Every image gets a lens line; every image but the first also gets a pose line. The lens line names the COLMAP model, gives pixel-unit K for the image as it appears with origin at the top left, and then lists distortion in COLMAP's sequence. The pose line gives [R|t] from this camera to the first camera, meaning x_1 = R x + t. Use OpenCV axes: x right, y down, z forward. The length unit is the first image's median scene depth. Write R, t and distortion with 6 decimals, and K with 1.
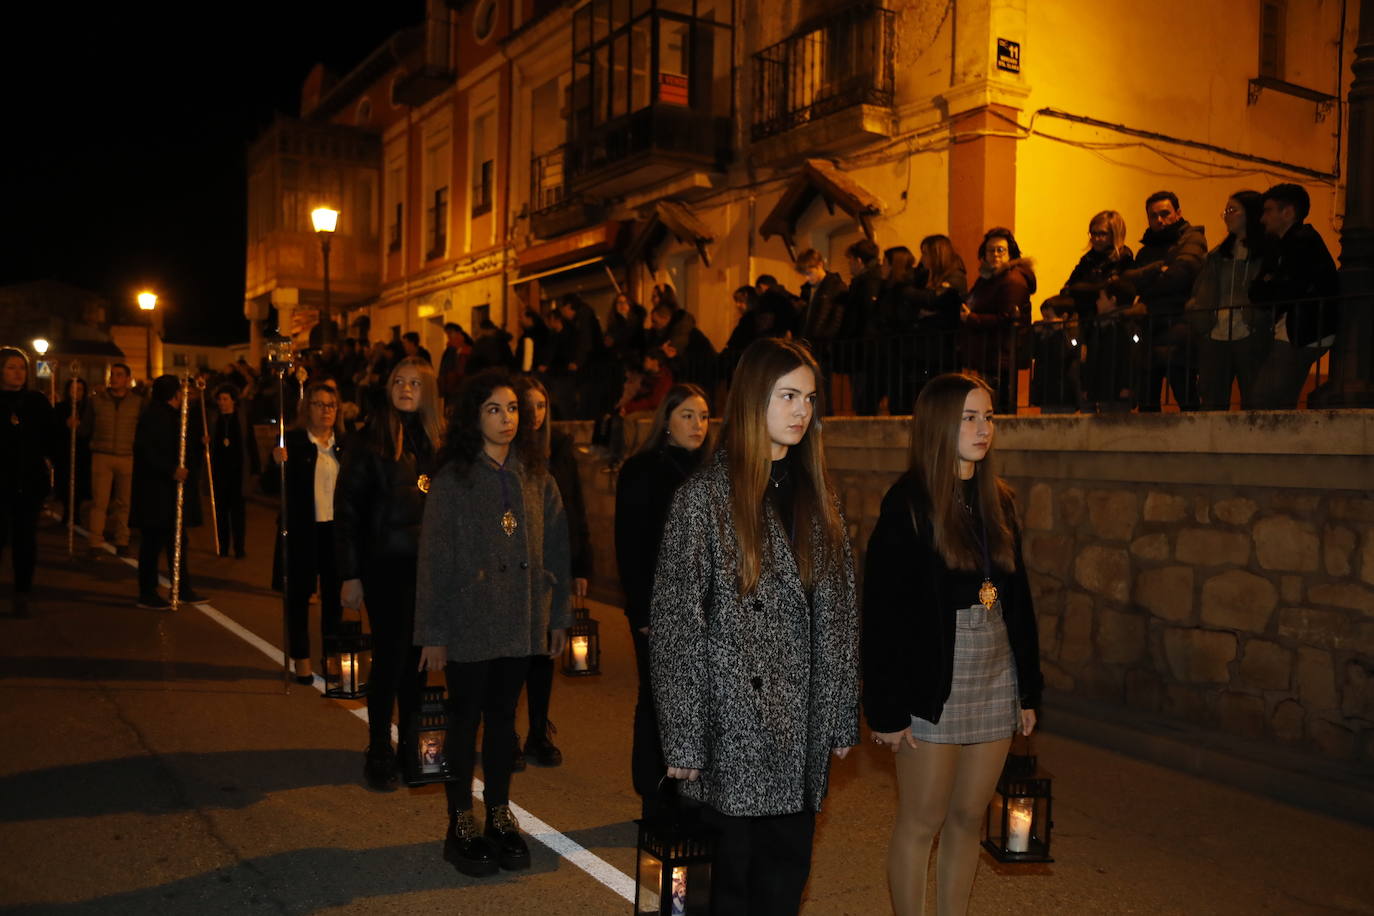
lens RADIAL K [[1237.1, 0, 687.0], [0, 1237.1, 458.0], [0, 0, 1]] dist [-0.019053, 0.002532]
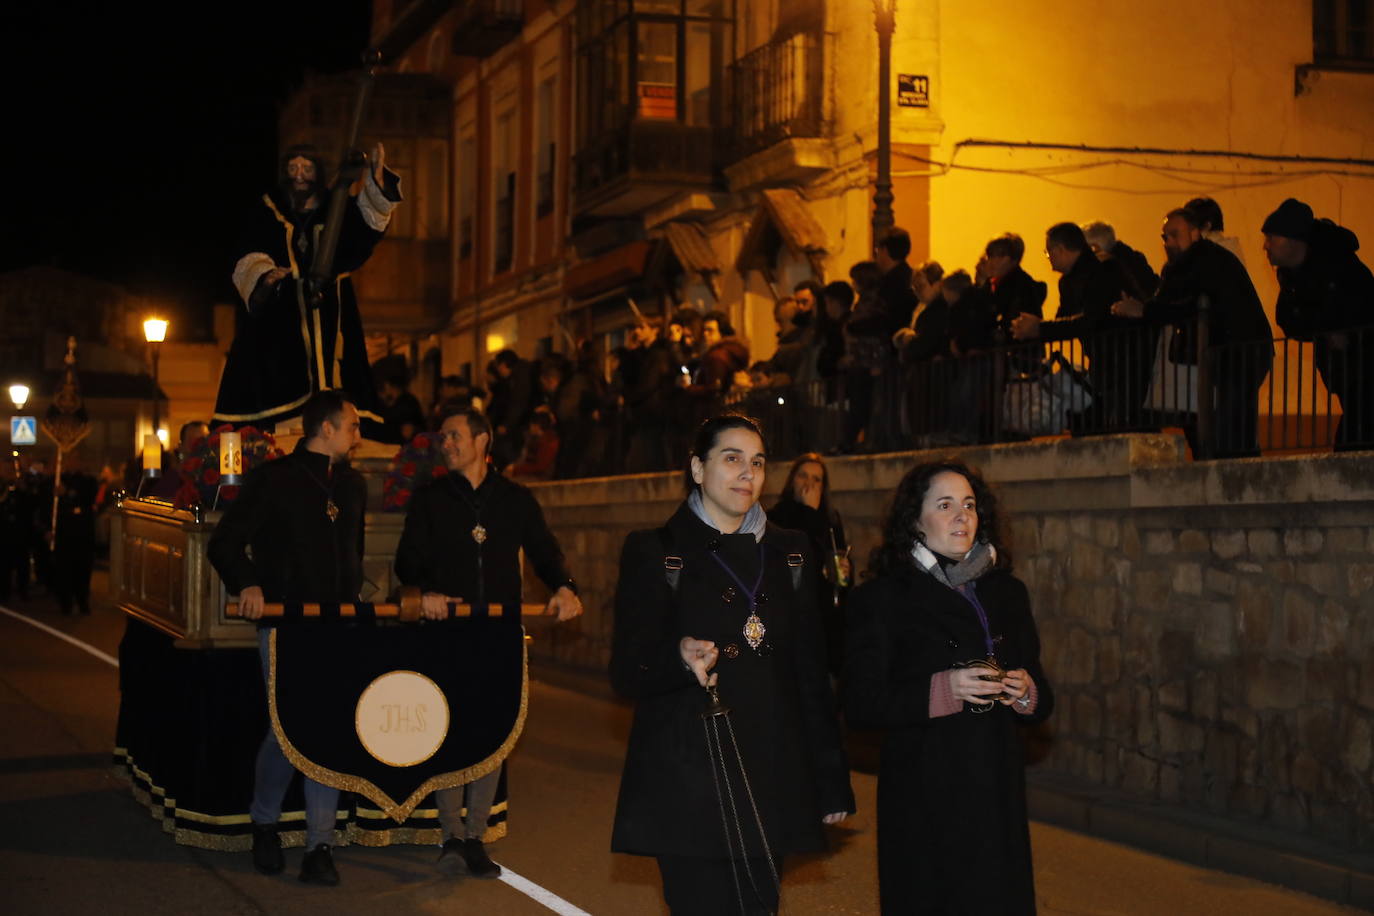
lens RADIAL K [[2681.4, 0, 687.0], [0, 2681.4, 458.0], [0, 0, 1]] dist [-0.033241, 0.088723]
pose [[0.969107, -0.020964, -0.245748, 0.488343], [0.009320, 0.998782, -0.048451, 0.042430], [0.246464, 0.044663, 0.968122, -0.836117]]
